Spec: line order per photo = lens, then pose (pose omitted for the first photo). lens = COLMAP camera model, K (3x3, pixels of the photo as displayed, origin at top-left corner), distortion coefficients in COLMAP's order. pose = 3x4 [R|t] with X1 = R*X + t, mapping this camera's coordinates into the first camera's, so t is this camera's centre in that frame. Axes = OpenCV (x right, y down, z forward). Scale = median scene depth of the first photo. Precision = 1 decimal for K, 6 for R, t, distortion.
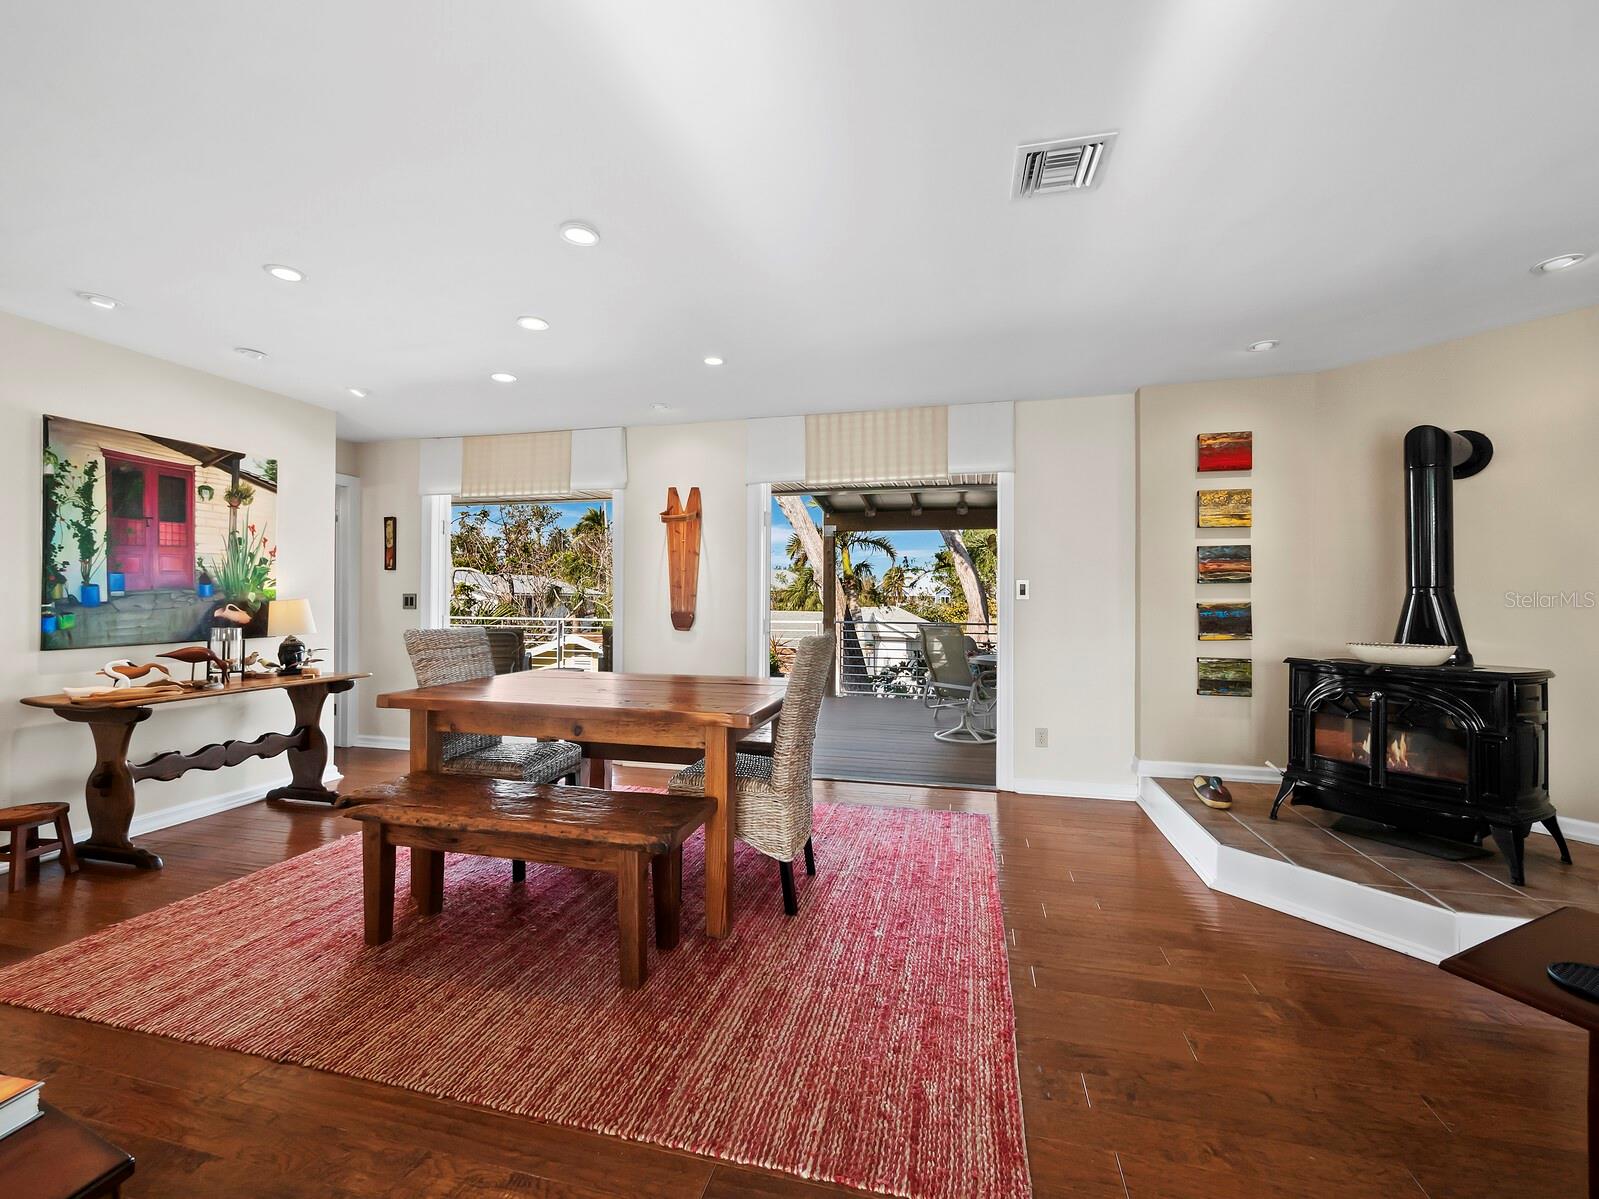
lens RADIAL K [[677.1, 0, 796.0], [0, 677.1, 599.0], [0, 0, 1]] dist [-0.002660, 0.000745]
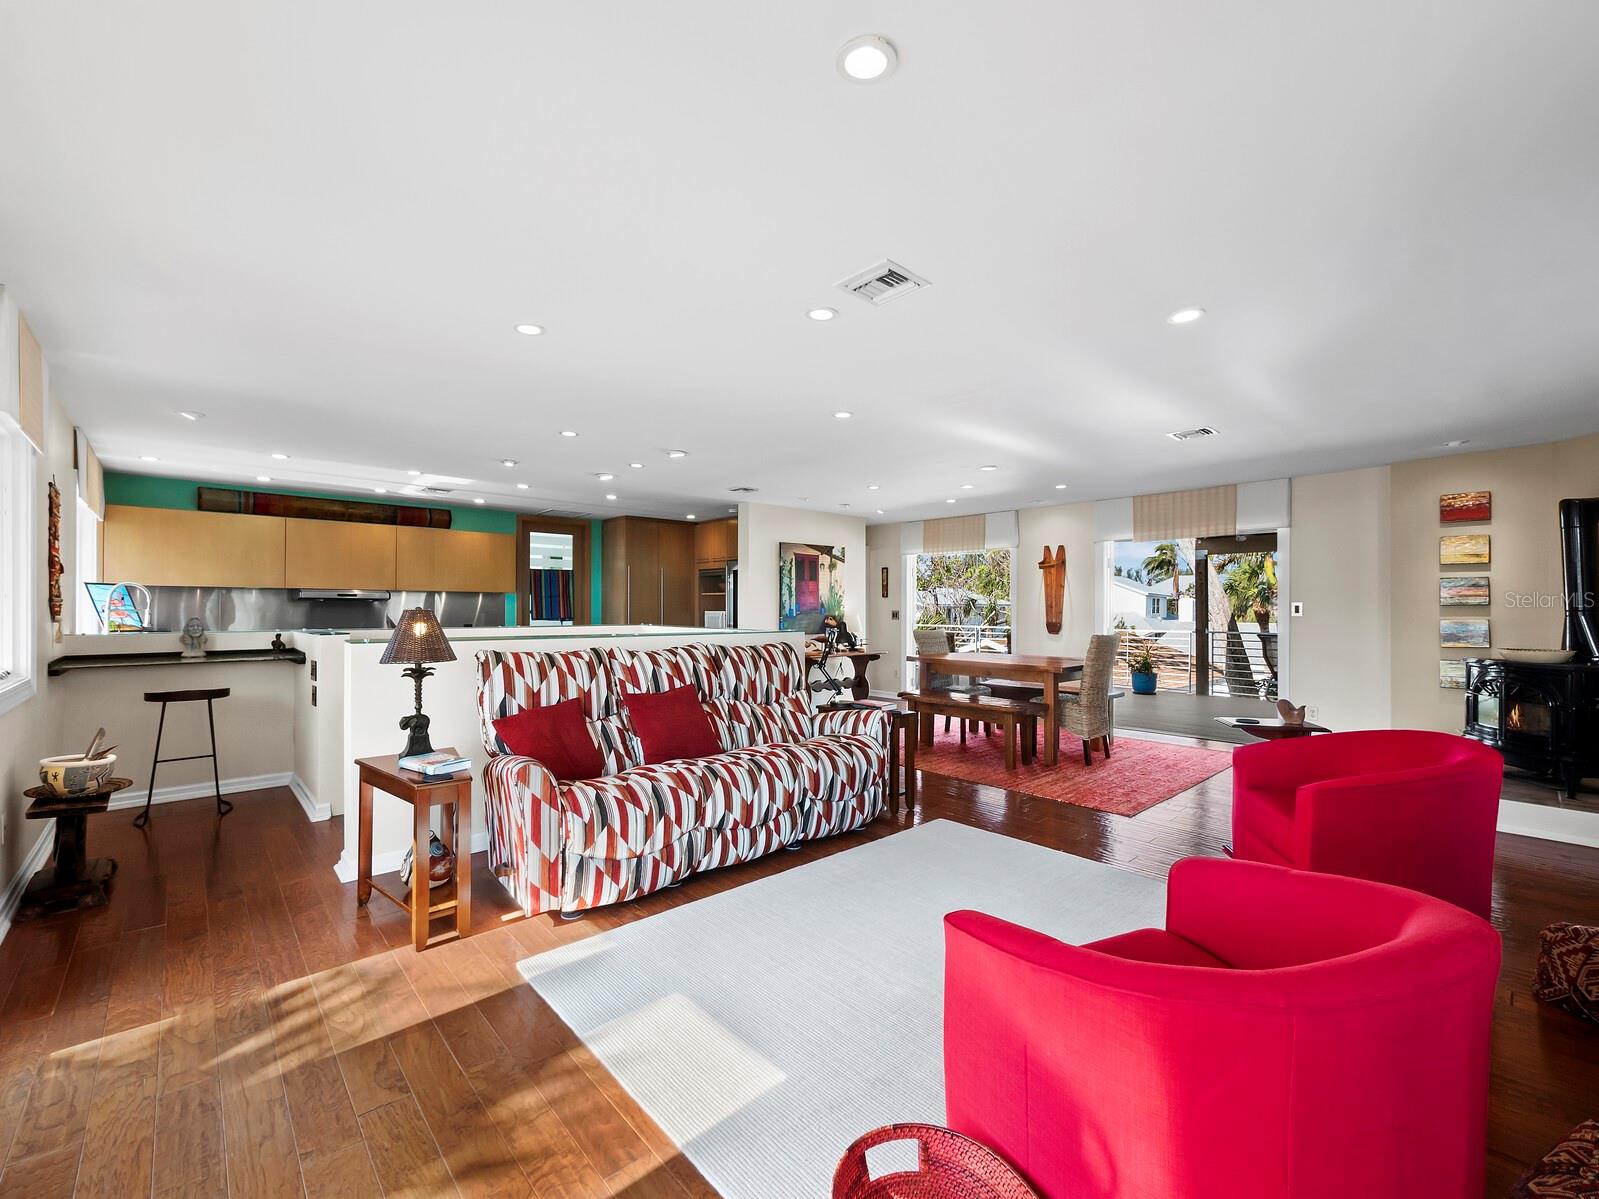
lens RADIAL K [[677.1, 0, 791.1], [0, 677.1, 607.5], [0, 0, 1]] dist [-0.002660, 0.000745]
pose [[0.825766, -0.003233, -0.564003, 0.265056], [0.003050, 0.999995, -0.001266, -0.019158], [0.564004, -0.000675, 0.825772, -0.807273]]
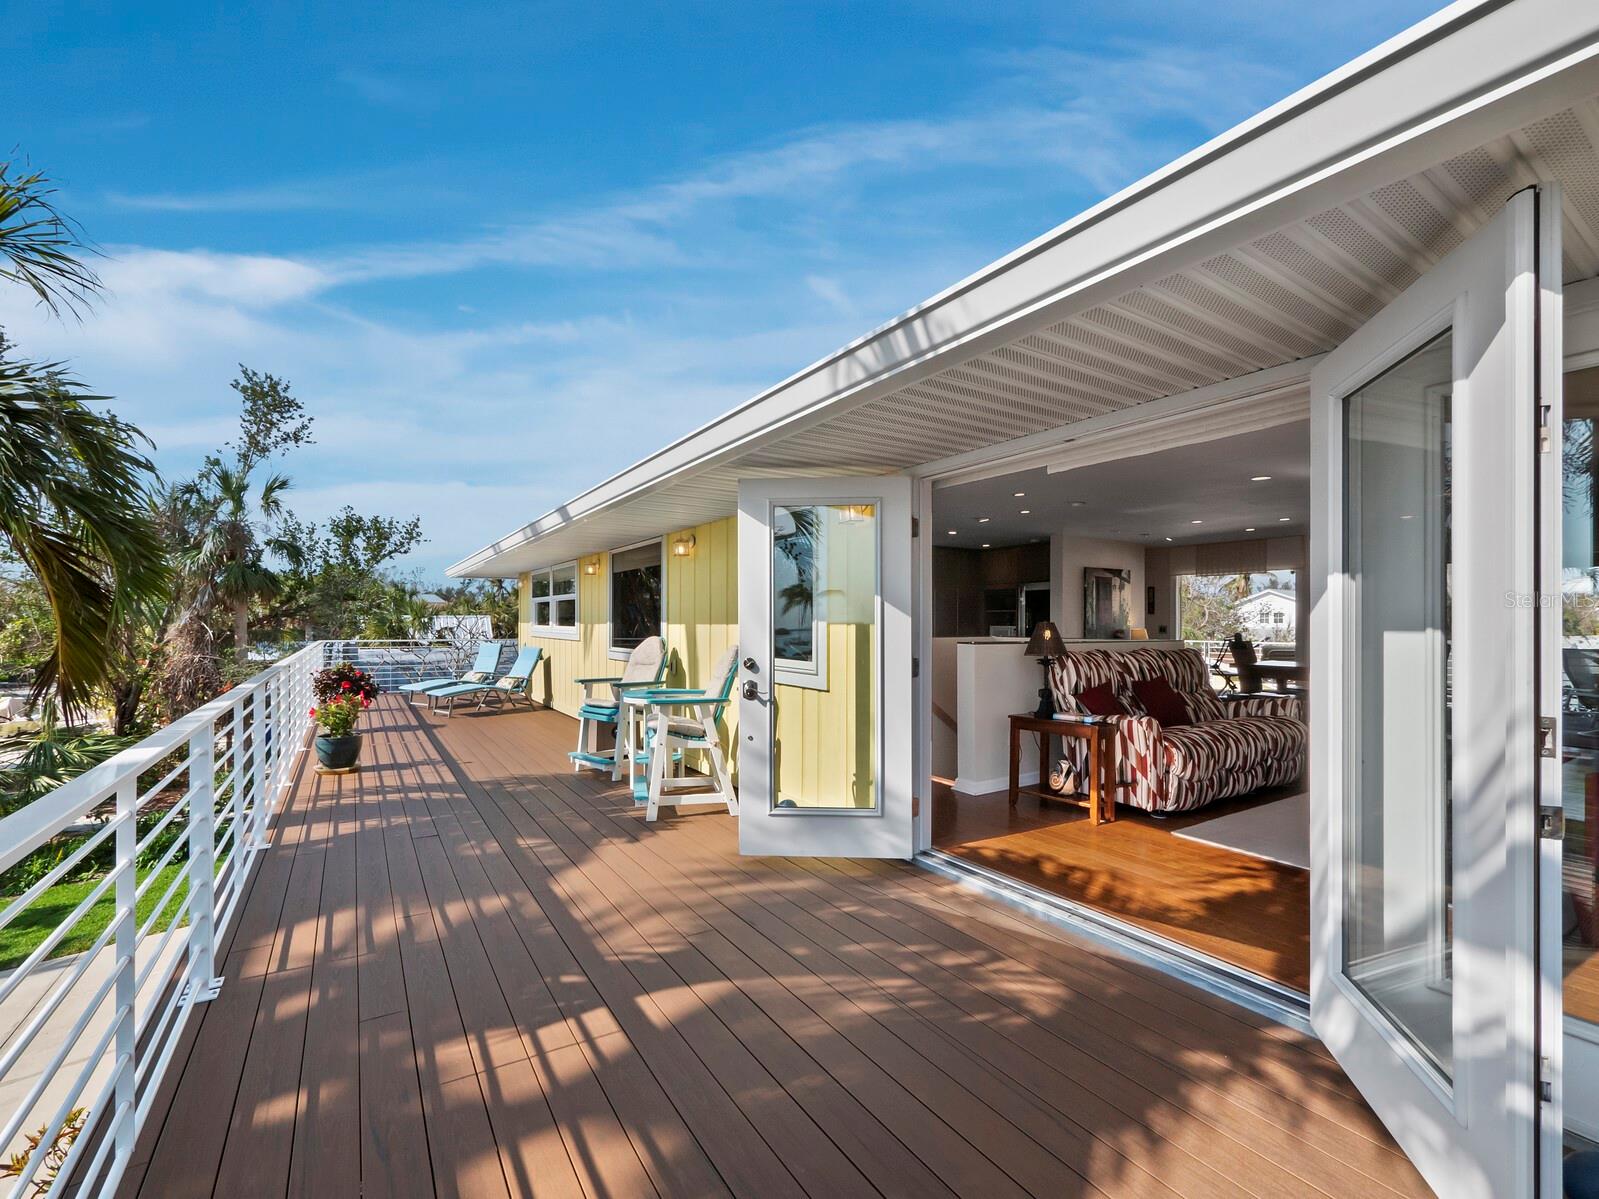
lens RADIAL K [[677.1, 0, 801.8], [0, 677.1, 616.7], [0, 0, 1]] dist [-0.002660, 0.000745]
pose [[0.730391, -0.006928, -0.682994, 0.016106], [0.000222, 0.999951, -0.009906, -0.017655], [0.683029, 0.007084, 0.730357, -1.547518]]
